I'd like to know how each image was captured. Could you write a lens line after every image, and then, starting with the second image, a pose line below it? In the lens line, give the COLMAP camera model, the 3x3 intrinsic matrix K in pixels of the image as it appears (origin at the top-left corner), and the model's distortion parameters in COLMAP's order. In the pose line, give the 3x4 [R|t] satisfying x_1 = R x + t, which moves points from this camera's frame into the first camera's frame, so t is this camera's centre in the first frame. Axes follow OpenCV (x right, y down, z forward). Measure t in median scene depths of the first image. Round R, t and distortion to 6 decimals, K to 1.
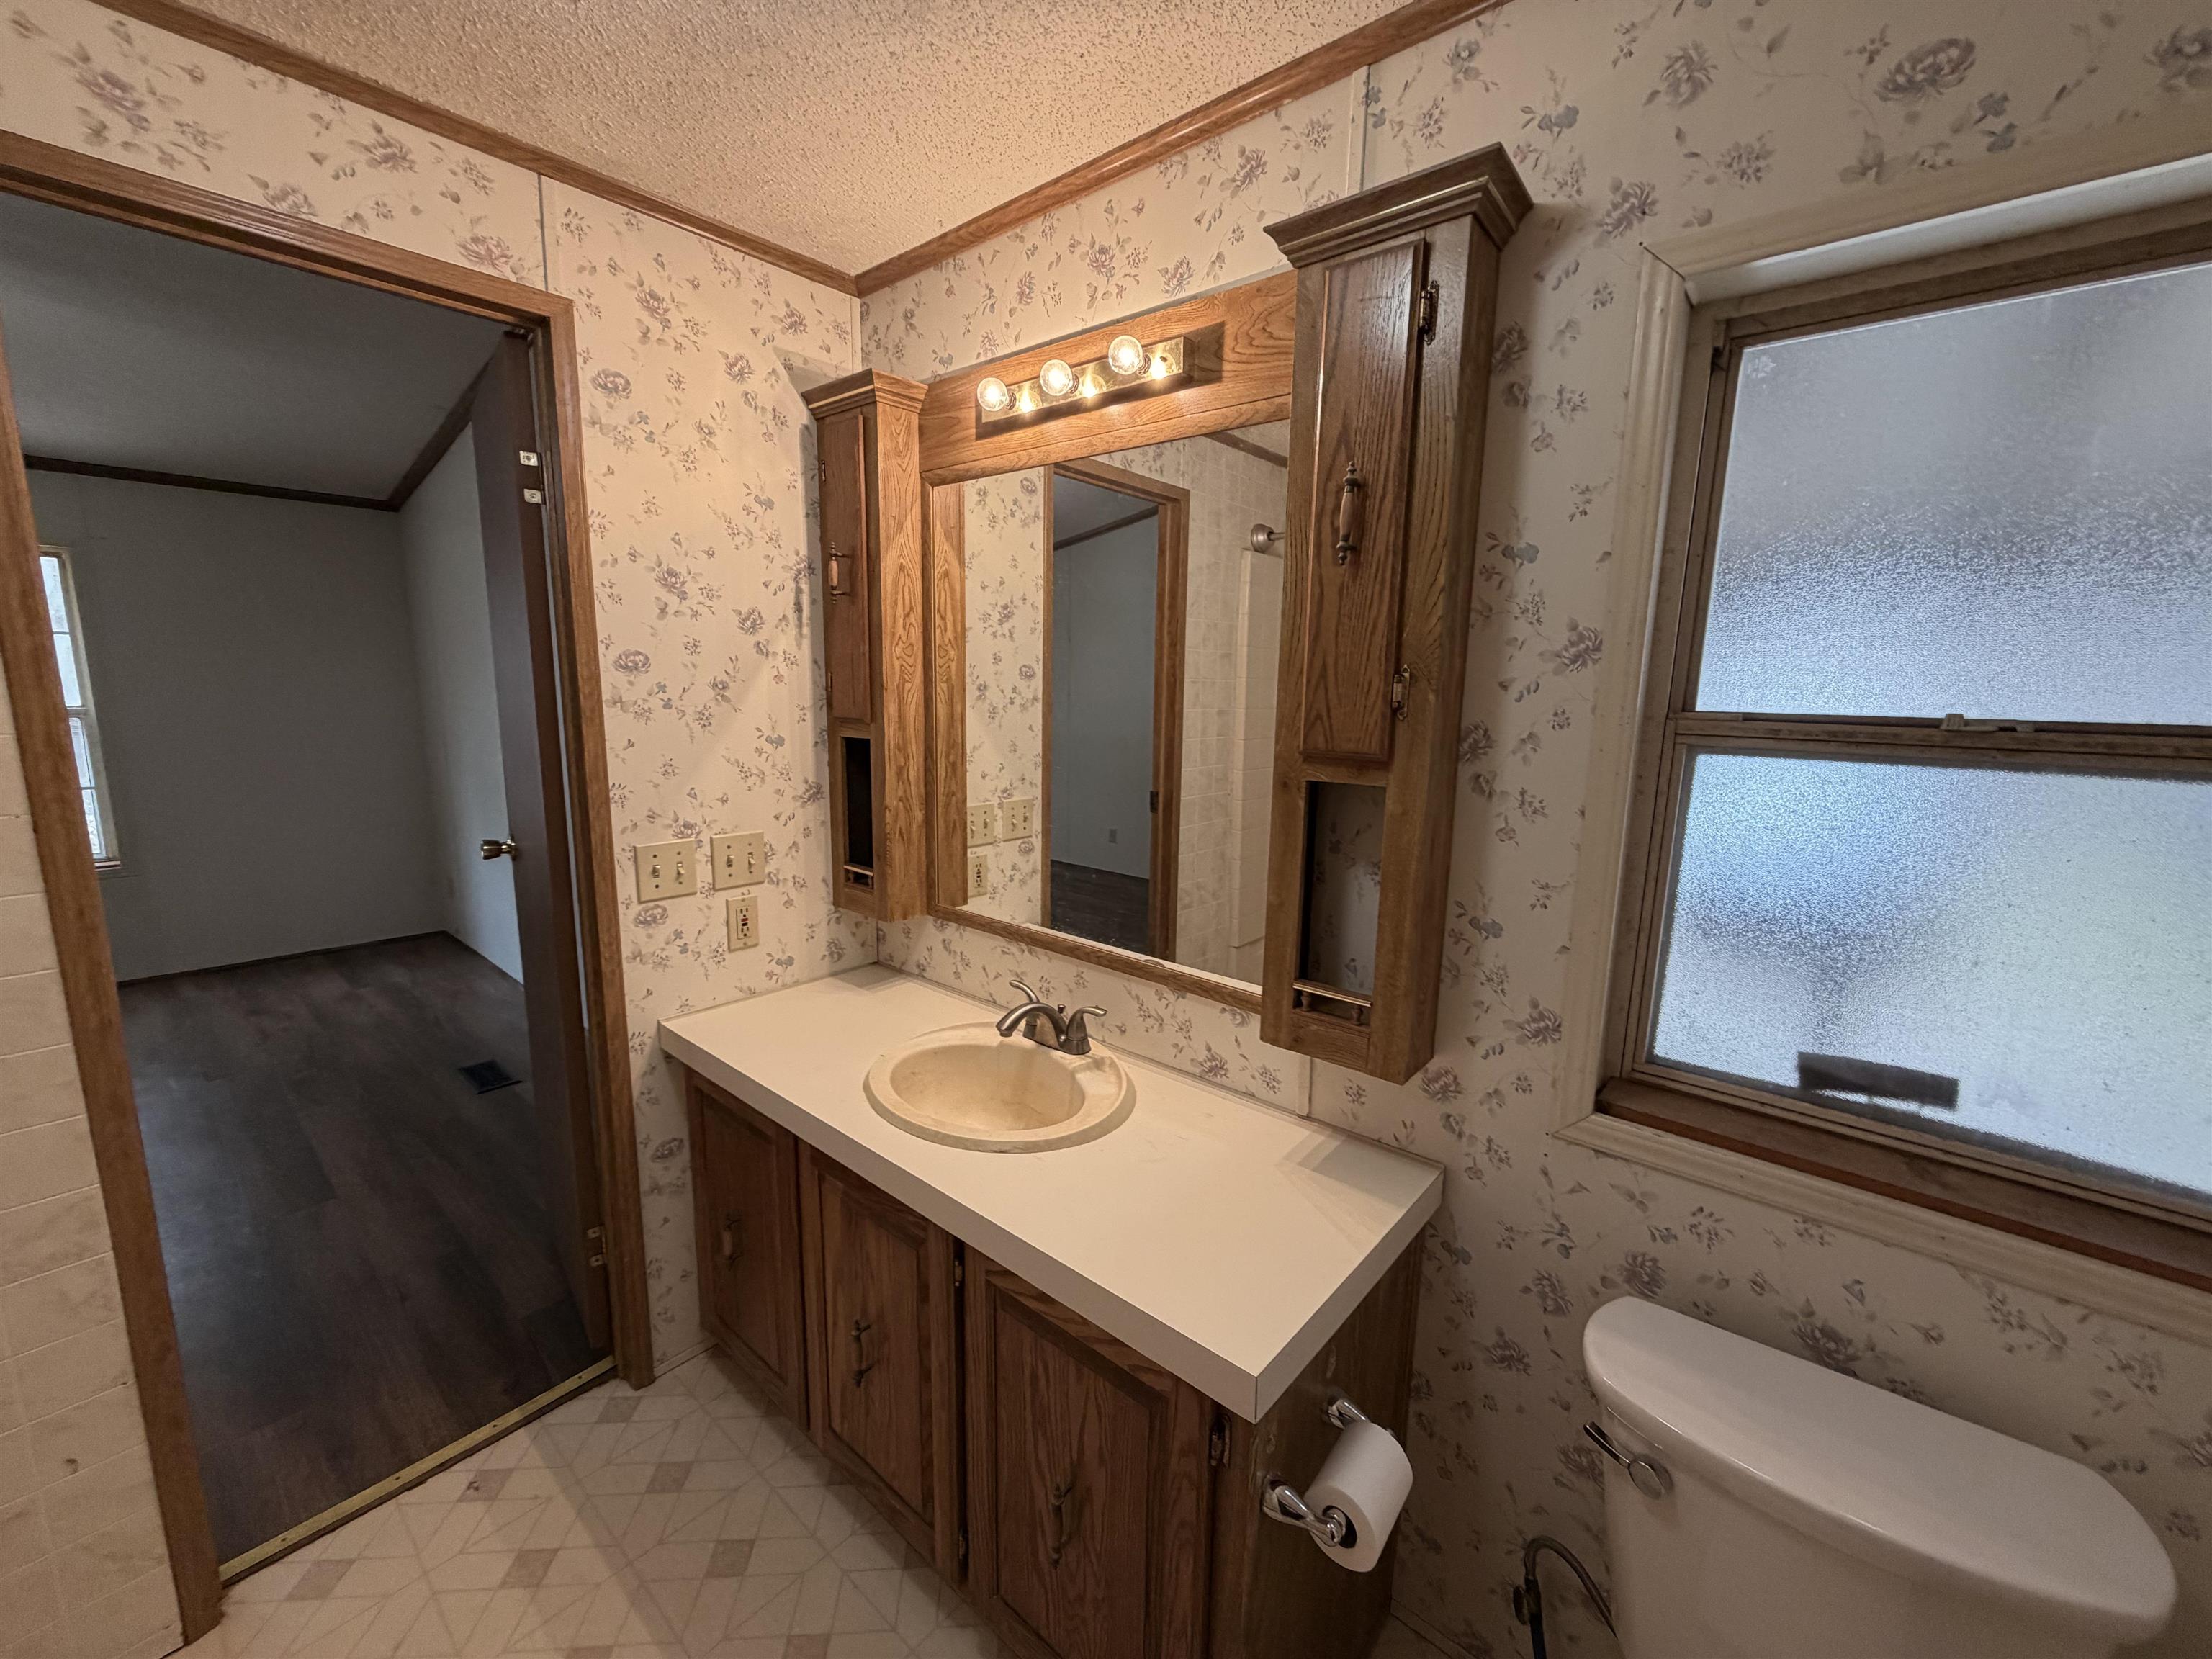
lens RADIAL K [[883.1, 0, 1097.8], [0, 883.1, 829.3], [0, 0, 1]] dist [-0.000292, 0.000058]
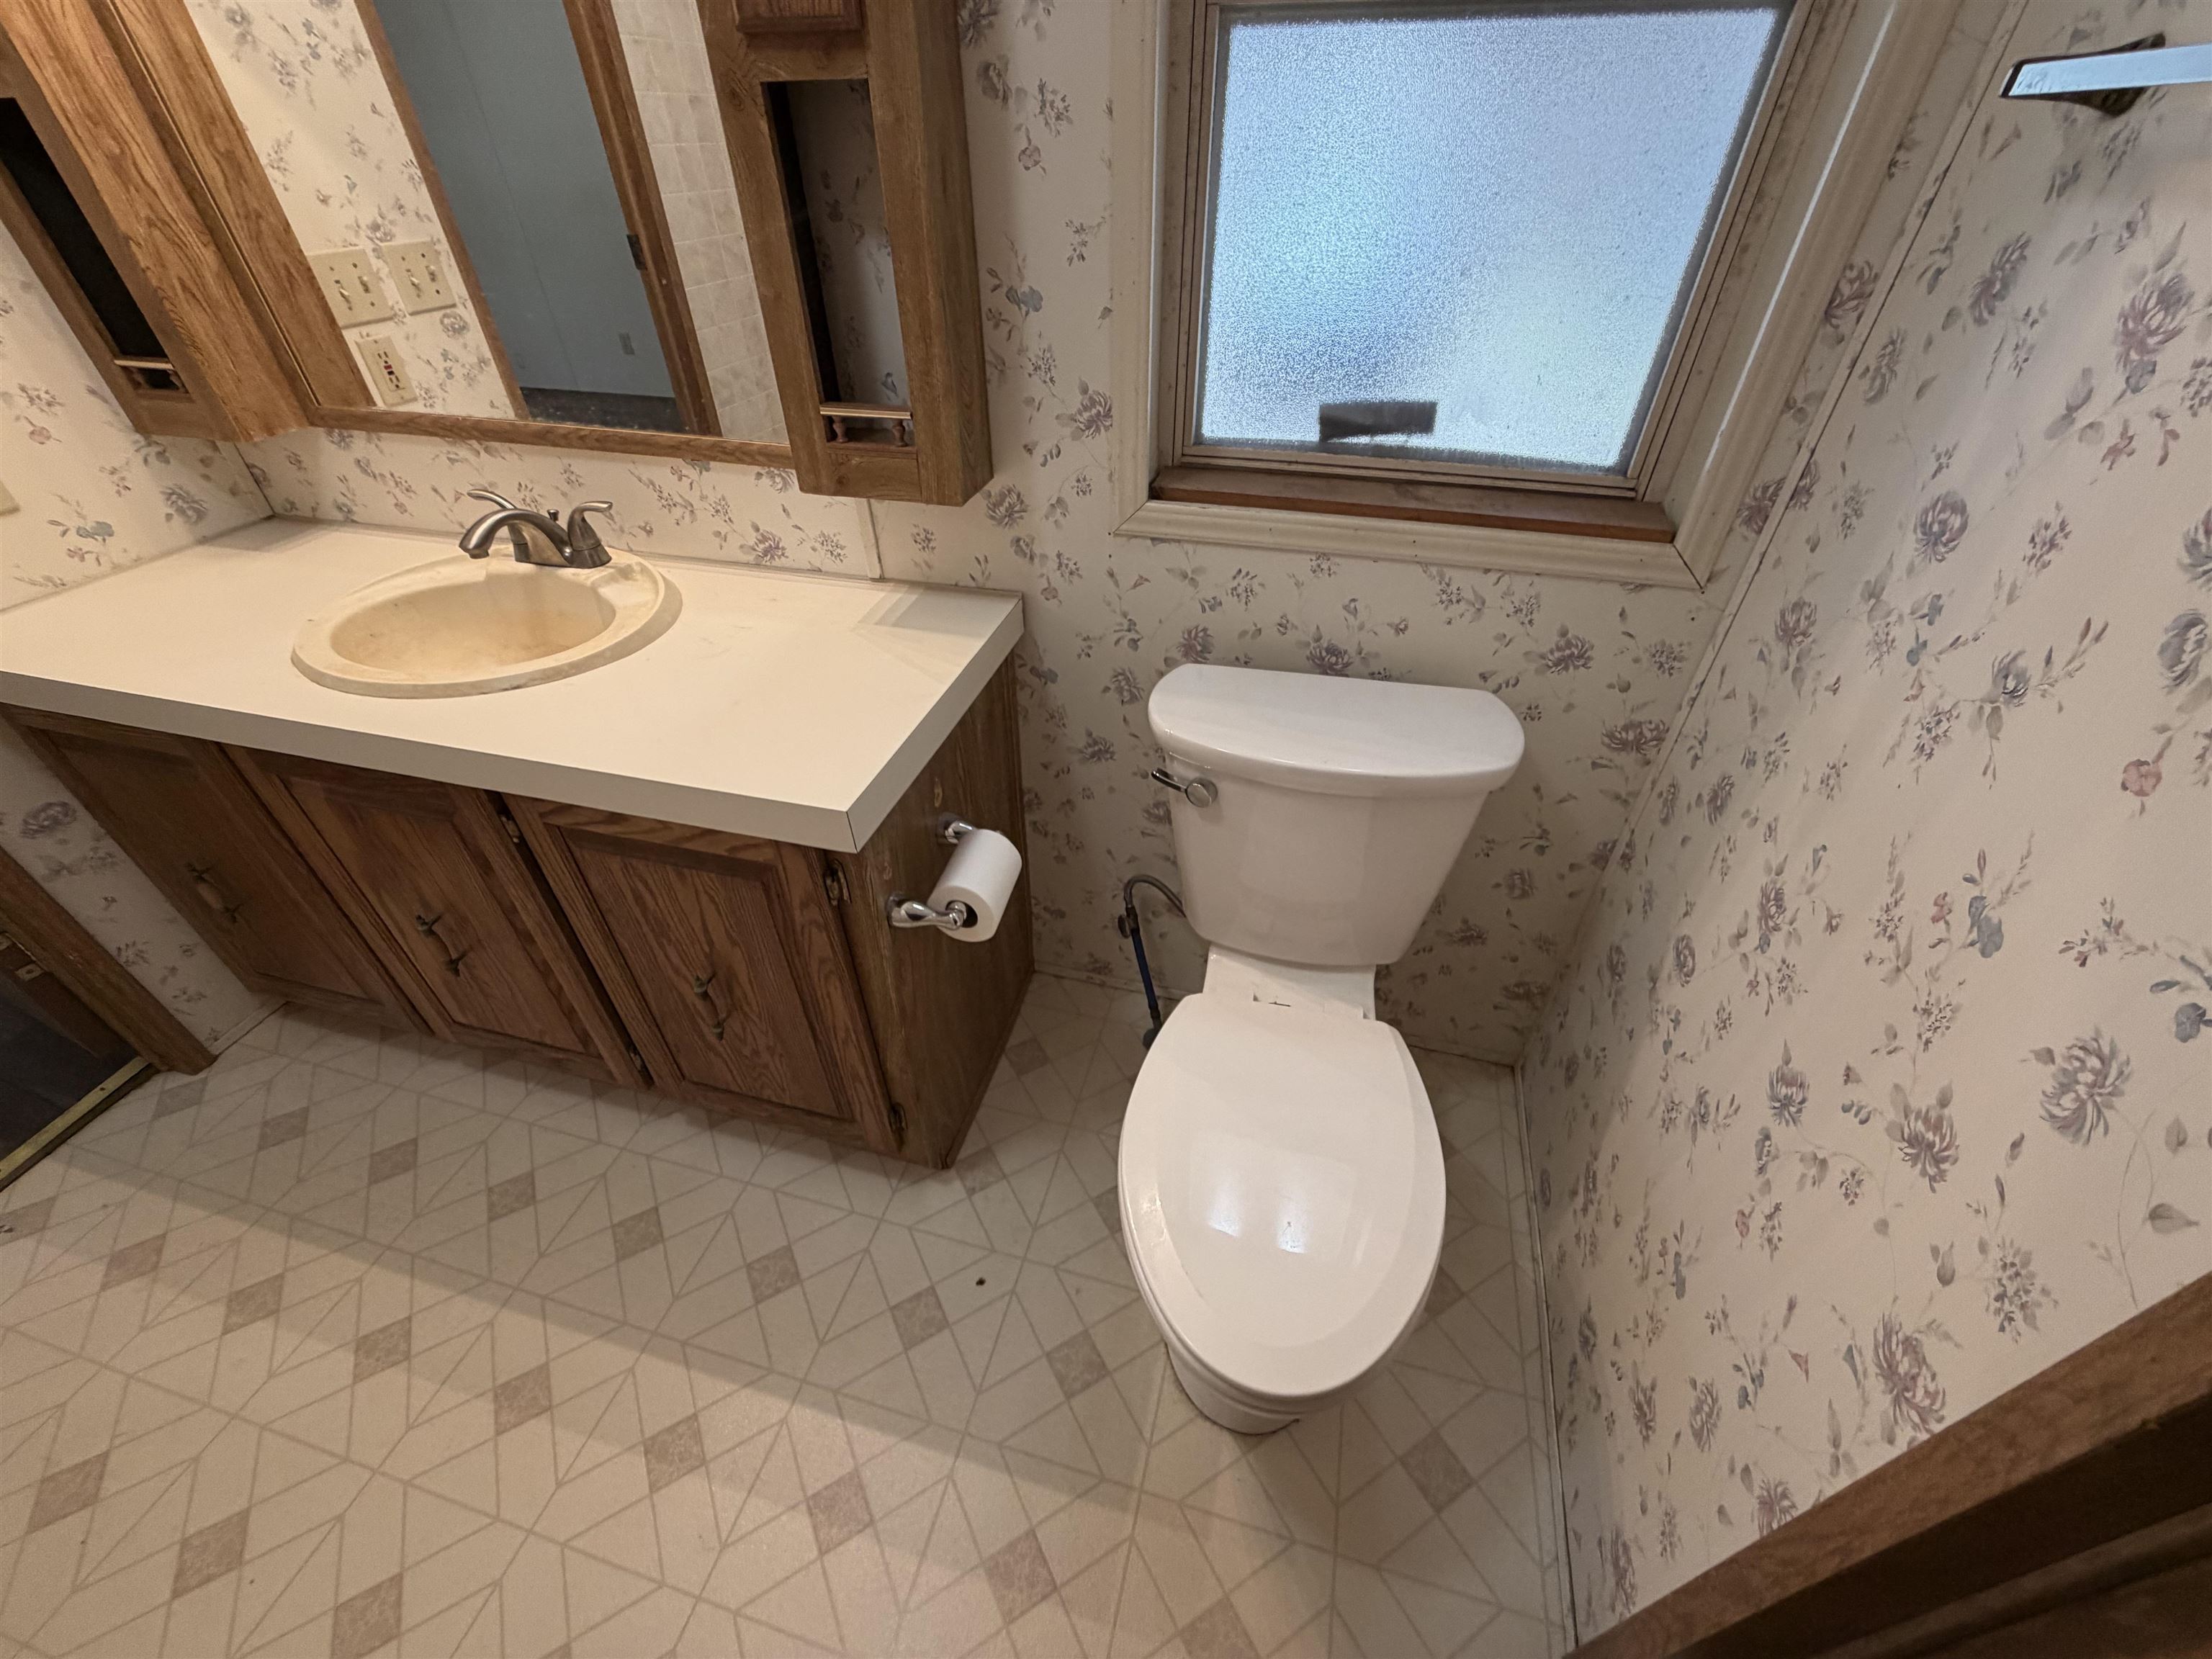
lens RADIAL K [[883.1, 0, 1099.6], [0, 883.1, 832.9], [0, 0, 1]] dist [-0.000292, 0.000058]
pose [[0.900687, -0.288154, 0.325162, 0.072846], [0.093495, 0.859428, 0.502636, 0.121164], [-0.424290, -0.422317, 0.801016, 0.064101]]
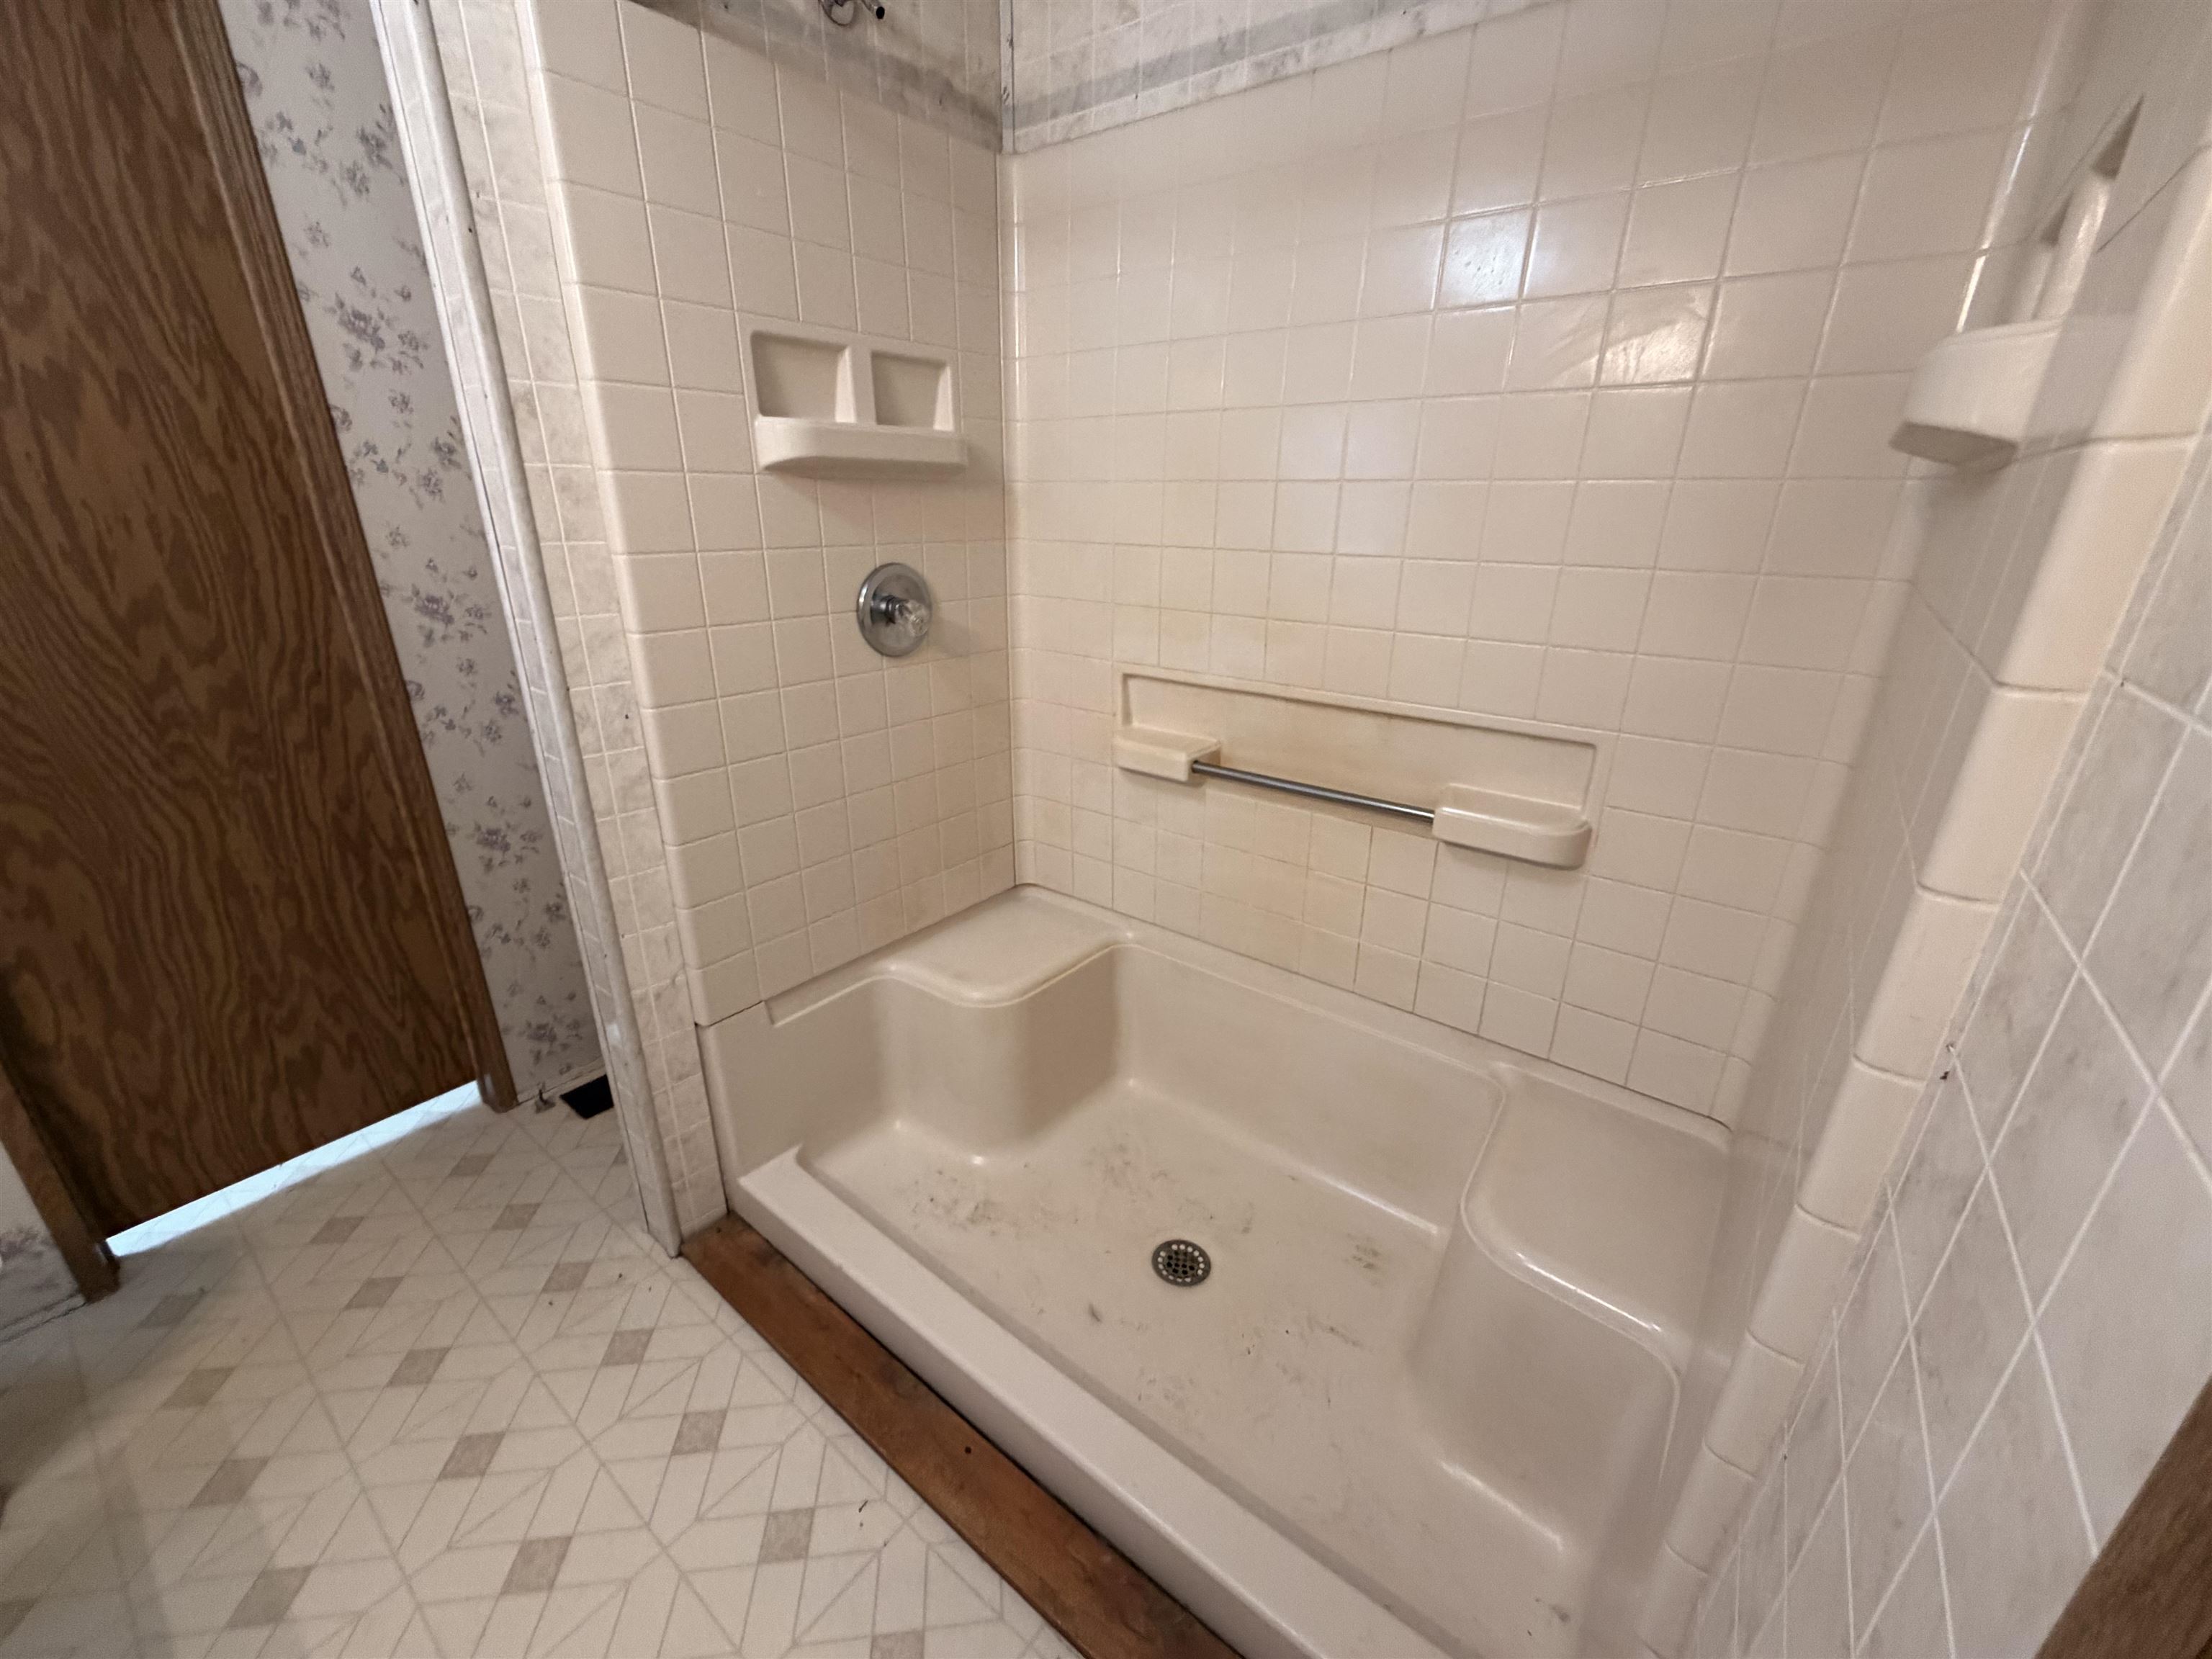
lens RADIAL K [[883.1, 0, 1100.5], [0, 883.1, 835.3], [0, 0, 1]] dist [-0.000292, 0.000058]
pose [[-0.998354, -0.009455, -0.056575, -0.818840], [-0.036802, 0.862132, 0.505346, -0.084019], [0.043997, 0.506596, -0.861060, 0.954002]]
